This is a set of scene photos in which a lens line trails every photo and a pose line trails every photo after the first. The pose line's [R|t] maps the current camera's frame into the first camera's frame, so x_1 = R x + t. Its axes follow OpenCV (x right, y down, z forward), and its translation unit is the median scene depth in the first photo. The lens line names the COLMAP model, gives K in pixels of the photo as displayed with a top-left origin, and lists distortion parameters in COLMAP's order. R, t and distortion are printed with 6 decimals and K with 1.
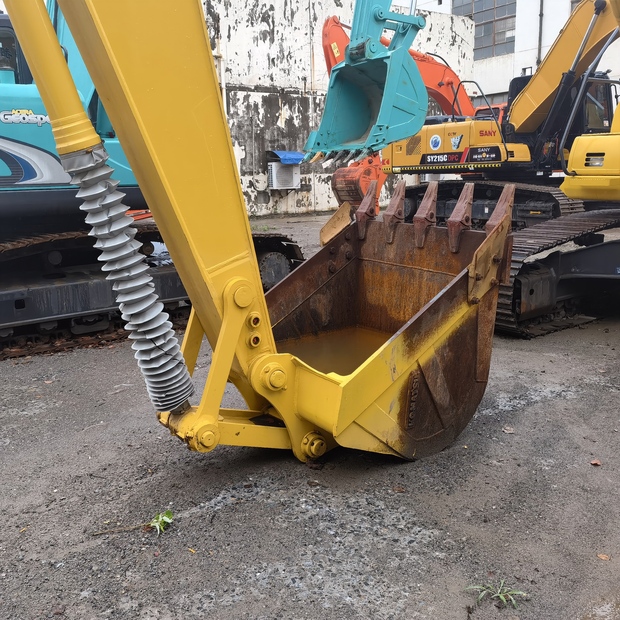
lens RADIAL K [[648.5, 0, 310.0], [0, 648.5, 310.0], [0, 0, 1]] dist [0.015515, -0.022444]
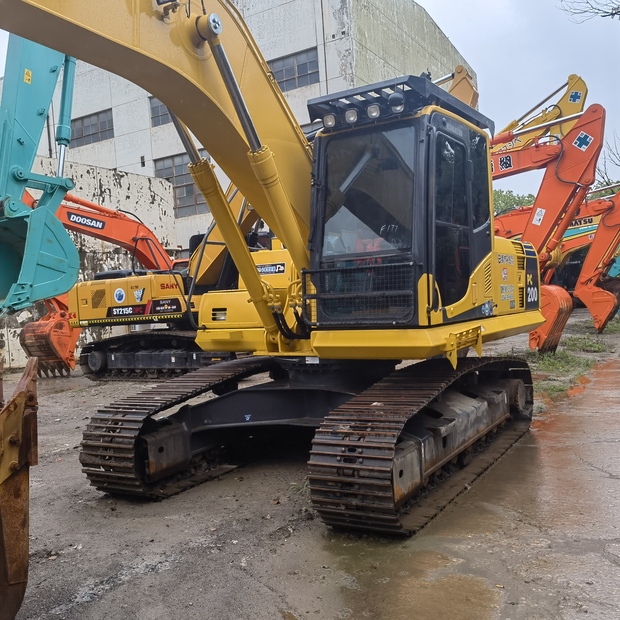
lens RADIAL K [[648.5, 0, 310.0], [0, 648.5, 310.0], [0, 0, 1]] dist [0.015515, -0.022444]
pose [[0.909792, -0.032255, 0.413808, 0.045961], [0.123448, 0.972887, -0.195578, -0.004357], [-0.396281, 0.229019, 0.889107, -0.000987]]
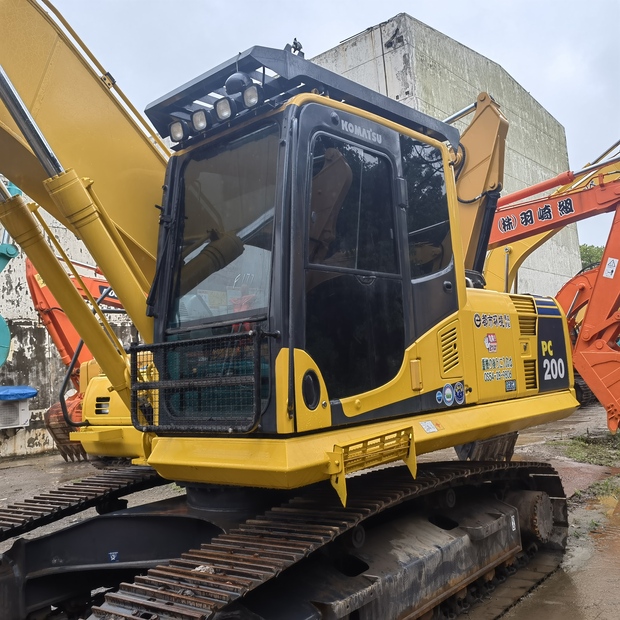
lens RADIAL K [[649.3, 0, 309.2], [0, 649.3, 303.3], [0, 0, 1]] dist [0.028503, -0.022035]
pose [[0.962444, -0.017162, 0.270939, 0.160451], [0.107985, 0.939854, -0.324059, -0.021590], [-0.249082, 0.341146, 0.906409, 0.058044]]
